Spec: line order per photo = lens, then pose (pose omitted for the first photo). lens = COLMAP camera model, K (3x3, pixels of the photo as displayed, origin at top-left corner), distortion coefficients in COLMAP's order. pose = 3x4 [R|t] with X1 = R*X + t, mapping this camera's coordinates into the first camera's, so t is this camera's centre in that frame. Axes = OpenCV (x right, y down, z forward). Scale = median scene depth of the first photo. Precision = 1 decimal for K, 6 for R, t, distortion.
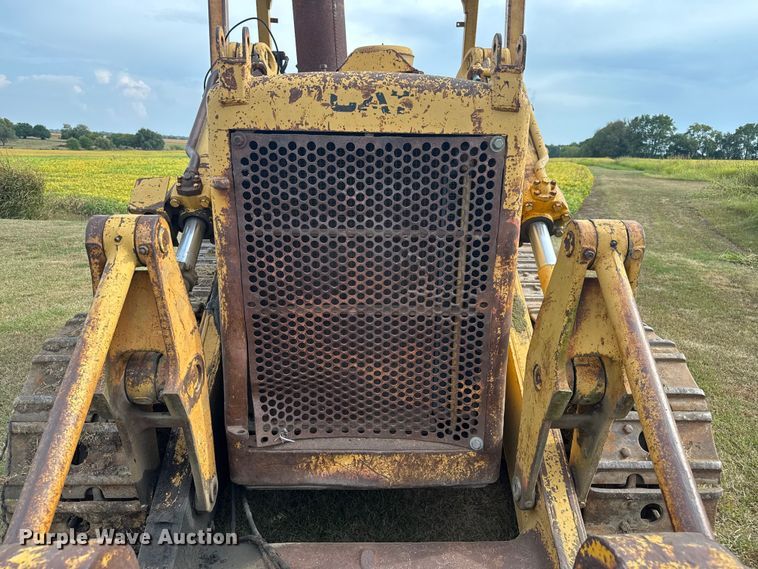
lens RADIAL K [[534.6, 0, 382.2], [0, 534.6, 290.7], [0, 0, 1]] dist [0.066644, -0.080957]
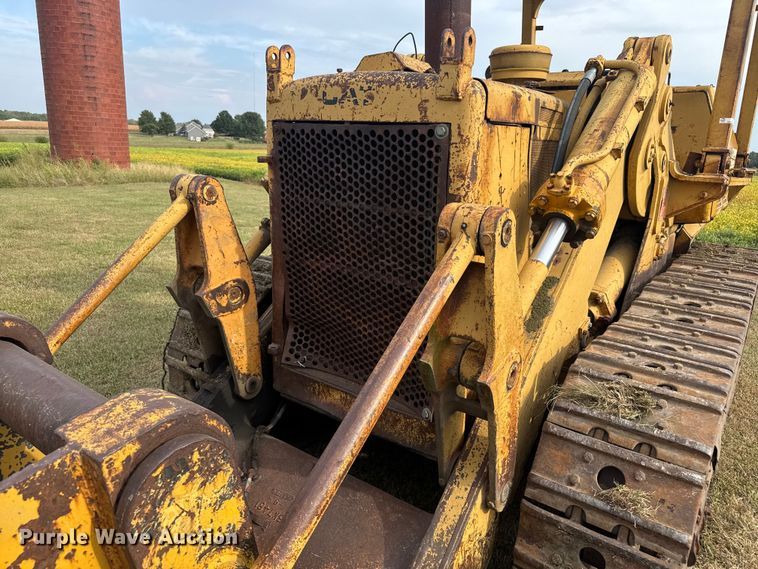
lens RADIAL K [[534.6, 0, 385.5], [0, 534.6, 287.0], [0, 0, 1]] dist [0.066644, -0.080957]
pose [[0.790082, 0.171433, -0.588542, 0.789584], [-0.184914, 0.982027, 0.037812, 0.013160], [0.584446, 0.078955, 0.807582, 0.087242]]
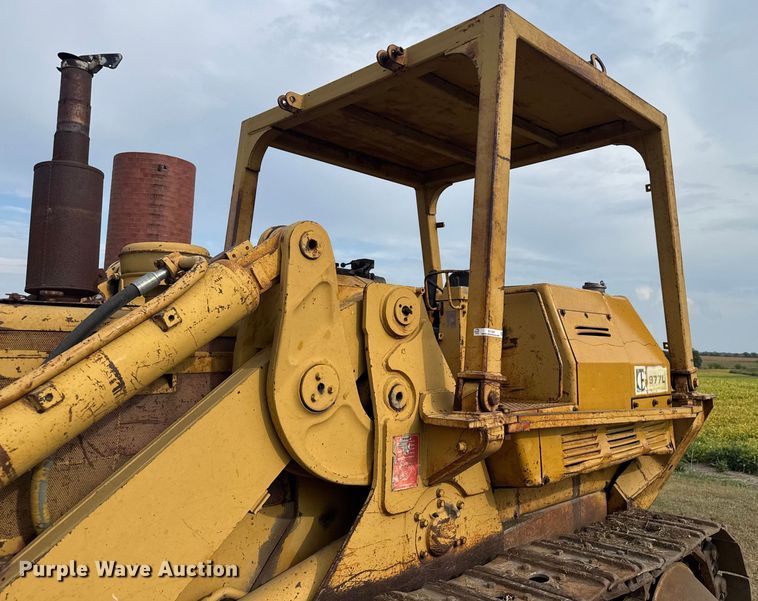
lens RADIAL K [[635.8, 0, 443.6], [0, 635.8, 268.5], [0, 0, 1]] dist [0.069722, -0.021907]
pose [[0.725469, -0.099914, -0.680964, 1.454686], [-0.179001, 0.927968, -0.326855, -0.323437], [0.664570, 0.359016, 0.655327, 1.114853]]
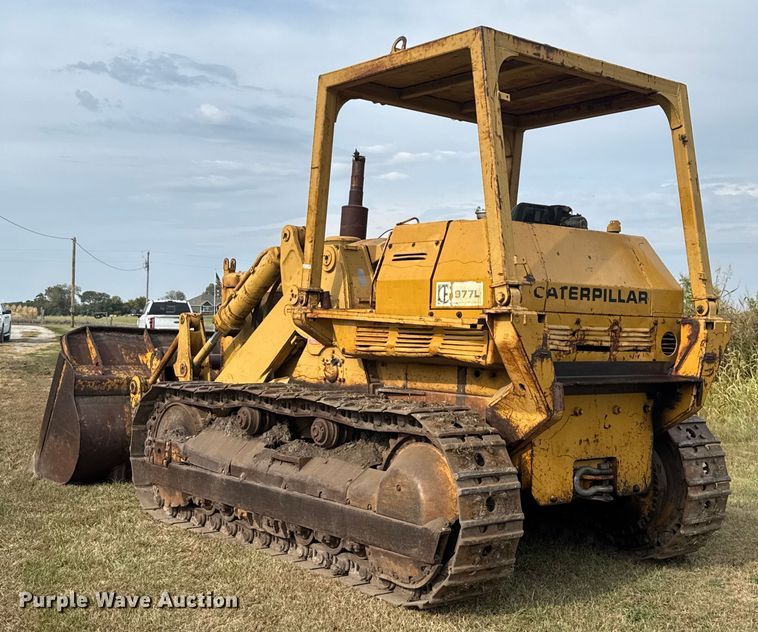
lens RADIAL K [[1003.7, 0, 393.7], [0, 1003.7, 304.4], [0, 0, 1]] dist [0.114112, 0.000000]
pose [[-0.784270, -0.048672, -0.618507, 2.908814], [-0.199725, 0.963655, 0.177420, -1.358531], [0.587393, 0.262677, -0.765487, 5.741458]]
